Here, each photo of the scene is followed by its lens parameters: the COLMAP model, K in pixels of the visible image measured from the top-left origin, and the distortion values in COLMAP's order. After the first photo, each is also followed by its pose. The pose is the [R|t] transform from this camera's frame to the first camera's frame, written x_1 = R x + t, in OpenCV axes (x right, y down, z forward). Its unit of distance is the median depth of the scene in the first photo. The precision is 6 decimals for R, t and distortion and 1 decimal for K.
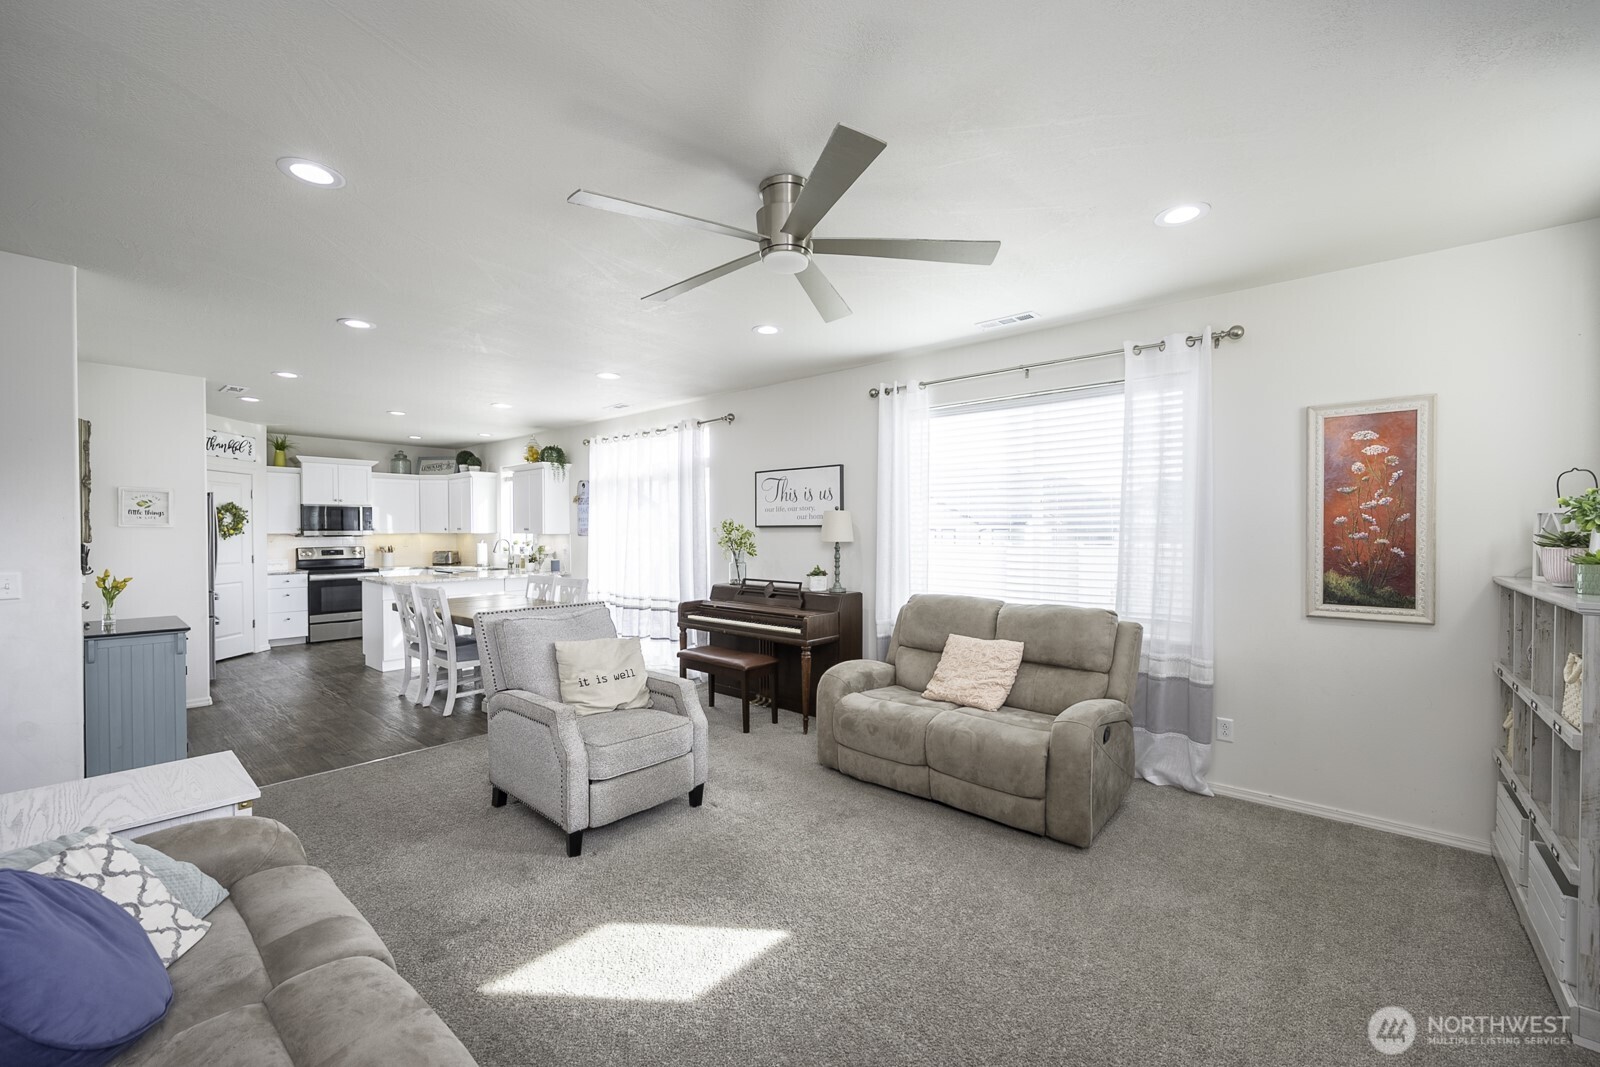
lens RADIAL K [[653.5, 0, 803.1], [0, 653.5, 538.1], [0, 0, 1]] dist [-0.000632, -0.000219]
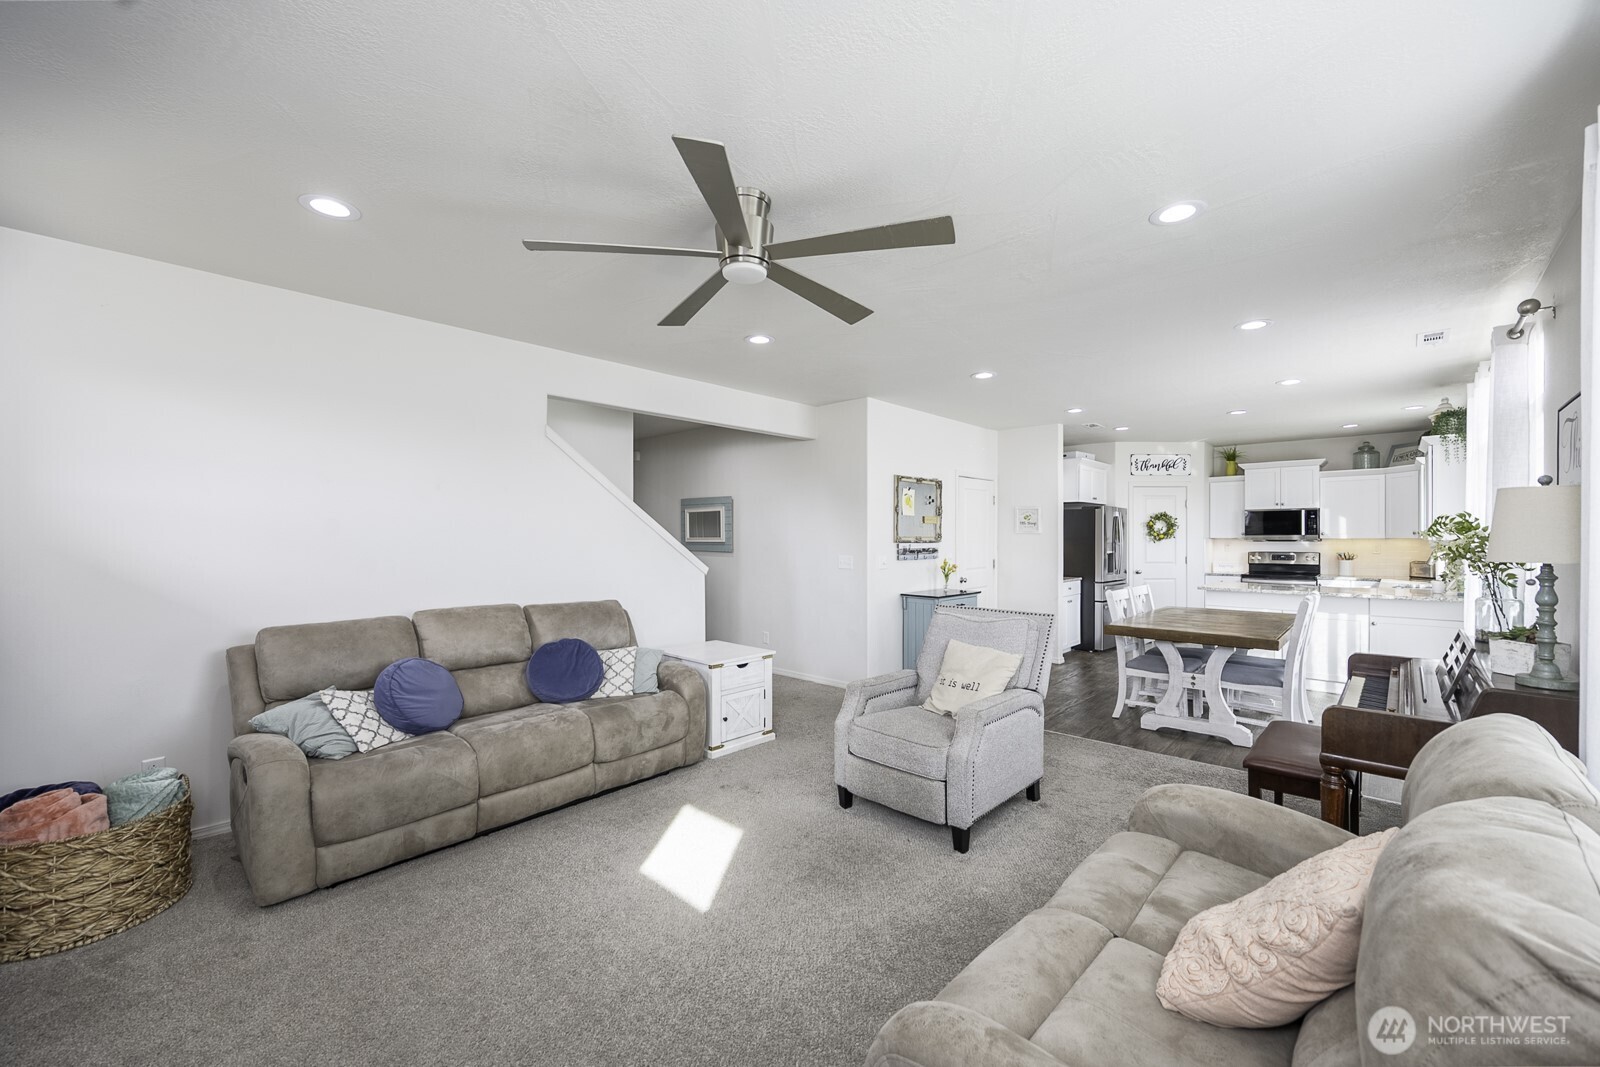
lens RADIAL K [[635.5, 0, 796.2], [0, 635.5, 539.9], [0, 0, 1]] dist [-0.006137, -0.000035]
pose [[-0.044928, 0.005895, -0.998973, 0.280985], [-0.010087, 0.999929, 0.006354, -0.003207], [0.998939, 0.010362, -0.044865, 0.332045]]
